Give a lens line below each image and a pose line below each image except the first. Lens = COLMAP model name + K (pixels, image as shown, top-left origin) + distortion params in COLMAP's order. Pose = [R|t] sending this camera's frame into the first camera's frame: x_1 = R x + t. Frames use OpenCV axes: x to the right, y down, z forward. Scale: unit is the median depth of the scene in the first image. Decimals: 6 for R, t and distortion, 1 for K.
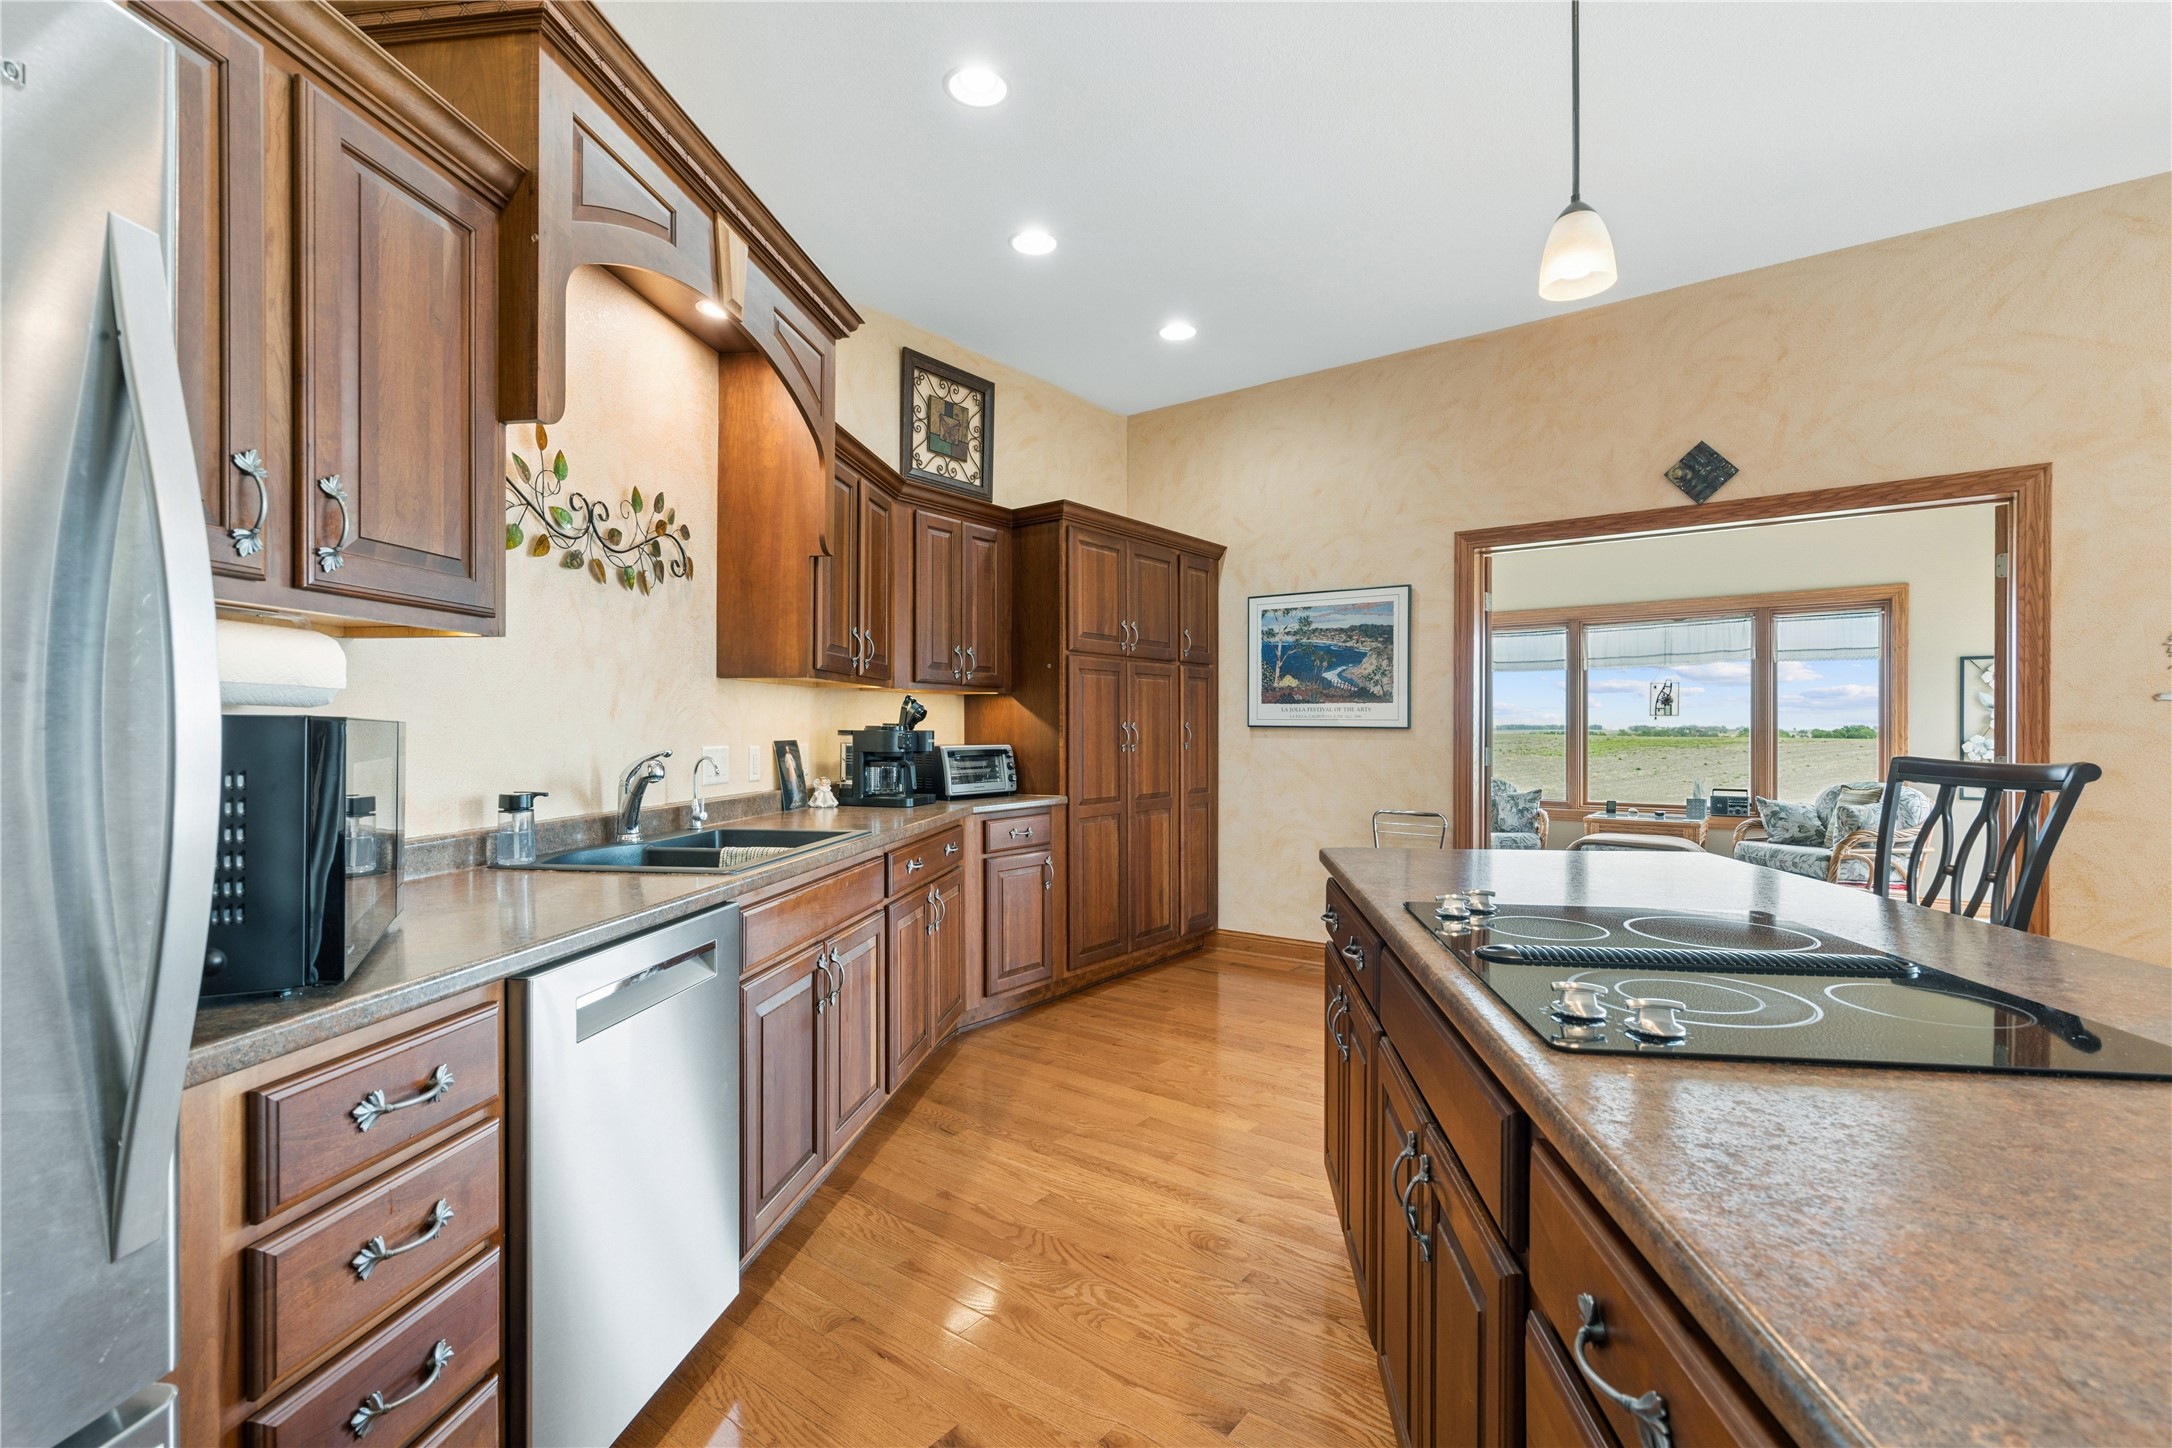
lens RADIAL K [[985.8, 0, 1075.4], [0, 985.8, 730.1], [0, 0, 1]] dist [-0.001530, 0.000654]
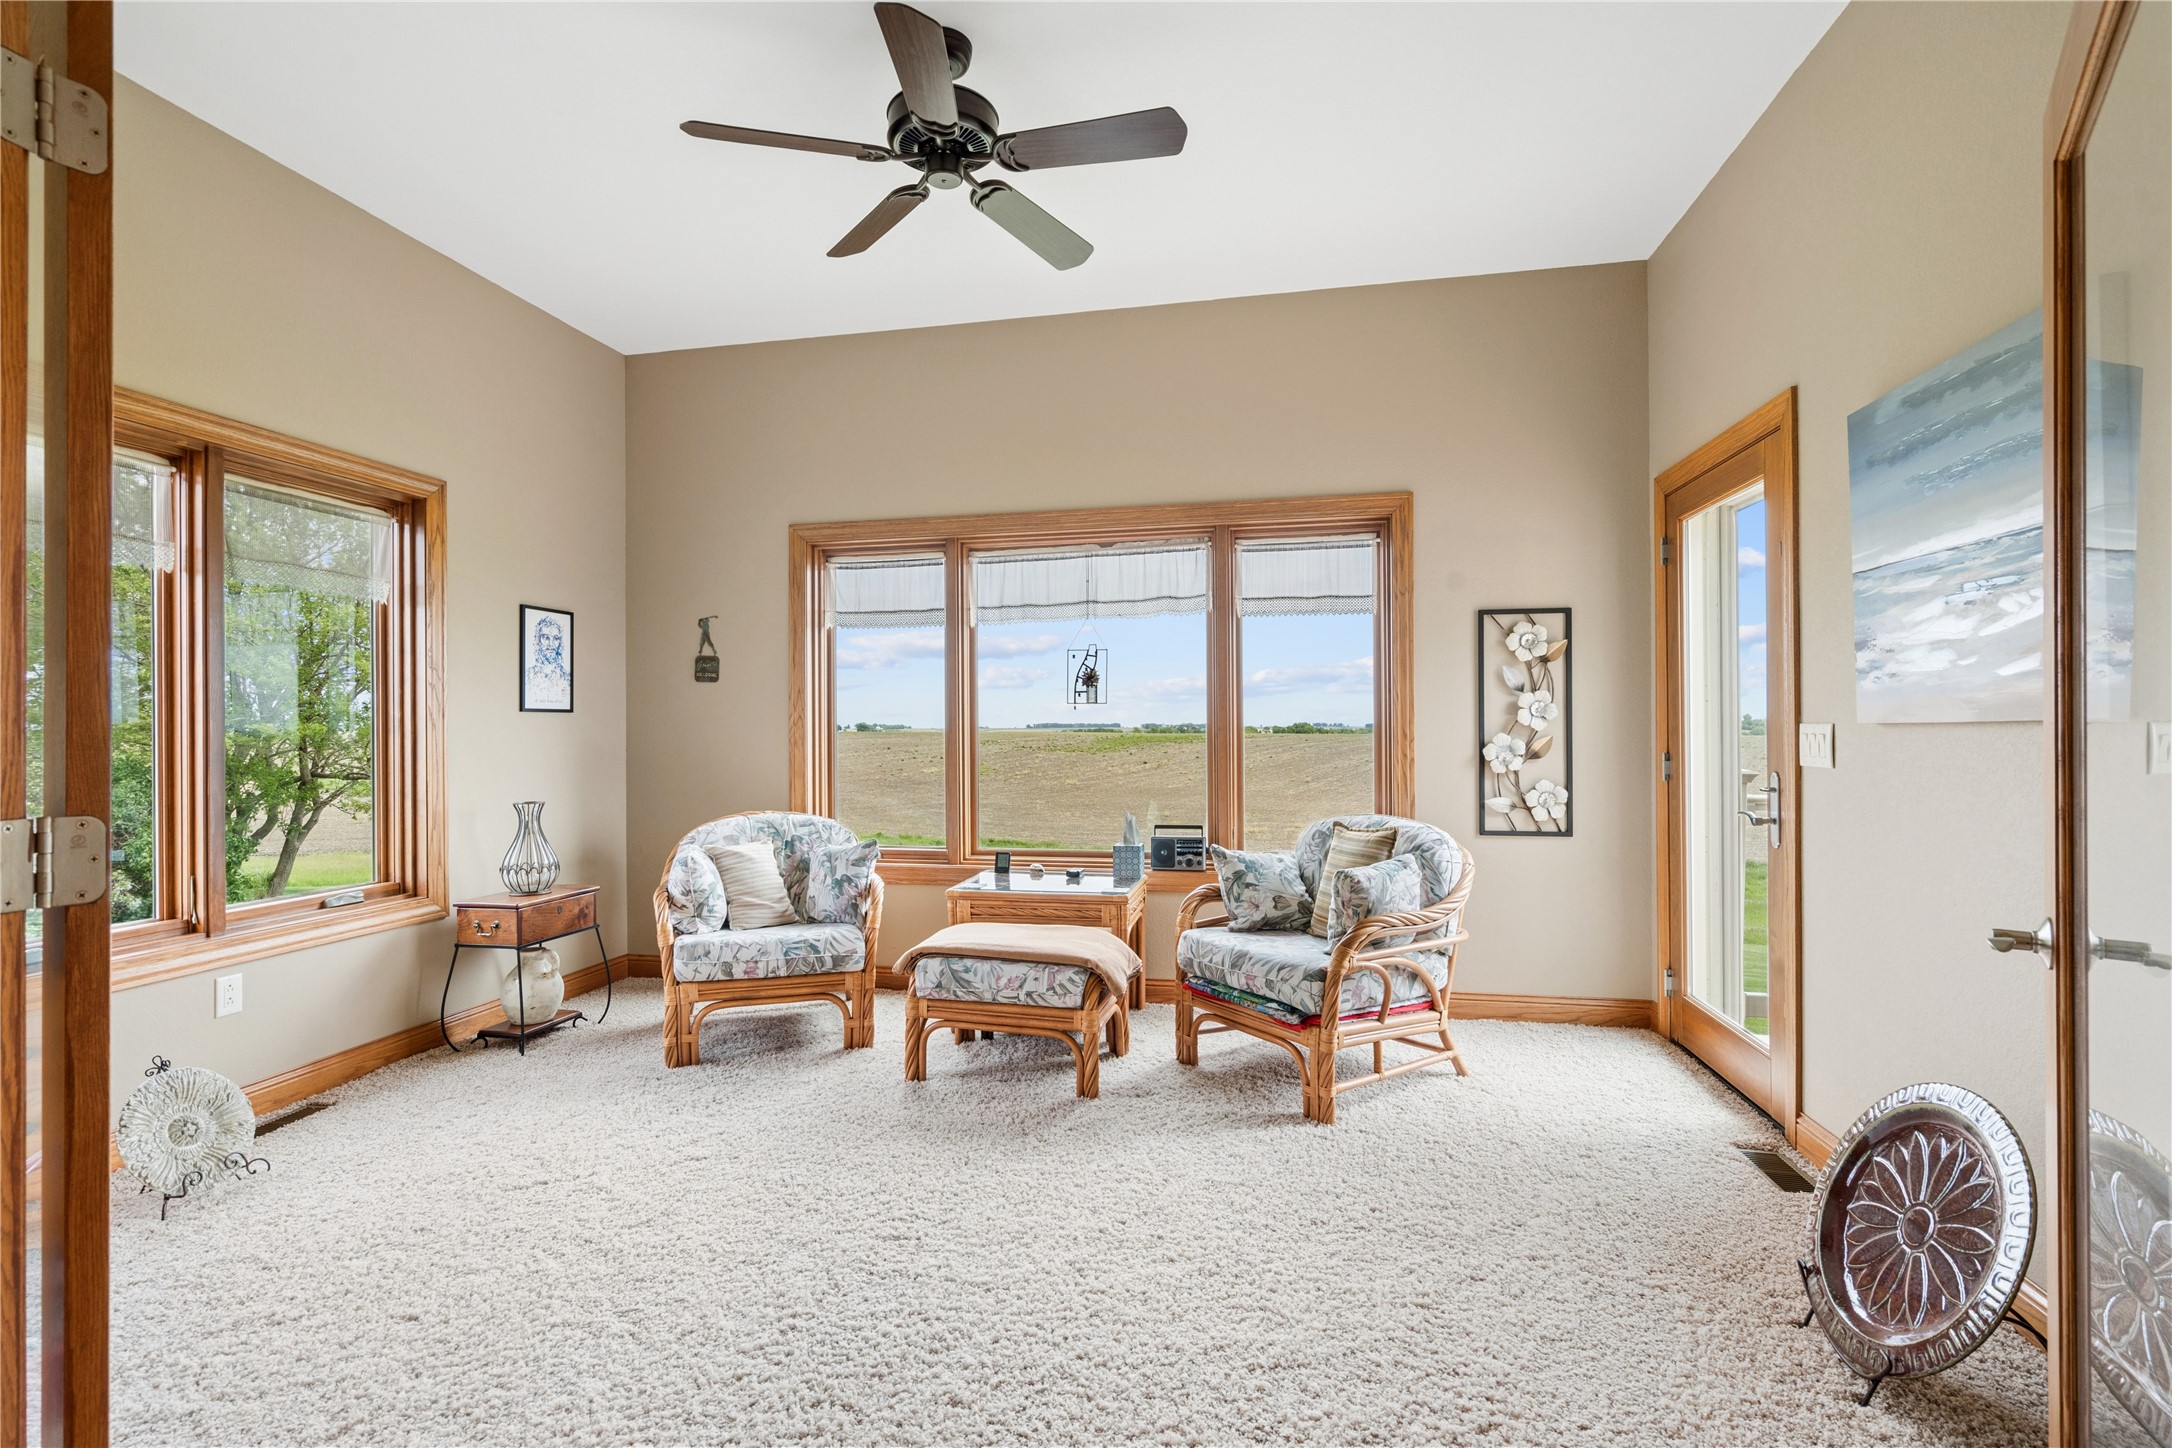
lens RADIAL K [[985.8, 0, 1075.4], [0, 985.8, 730.1], [0, 0, 1]] dist [-0.001530, 0.000654]
pose [[0.902569, -0.007628, 0.430478, 0.372446], [0.007407, 0.999970, 0.002190, -0.000198], [-0.430482, 0.001212, 0.902598, 0.515792]]
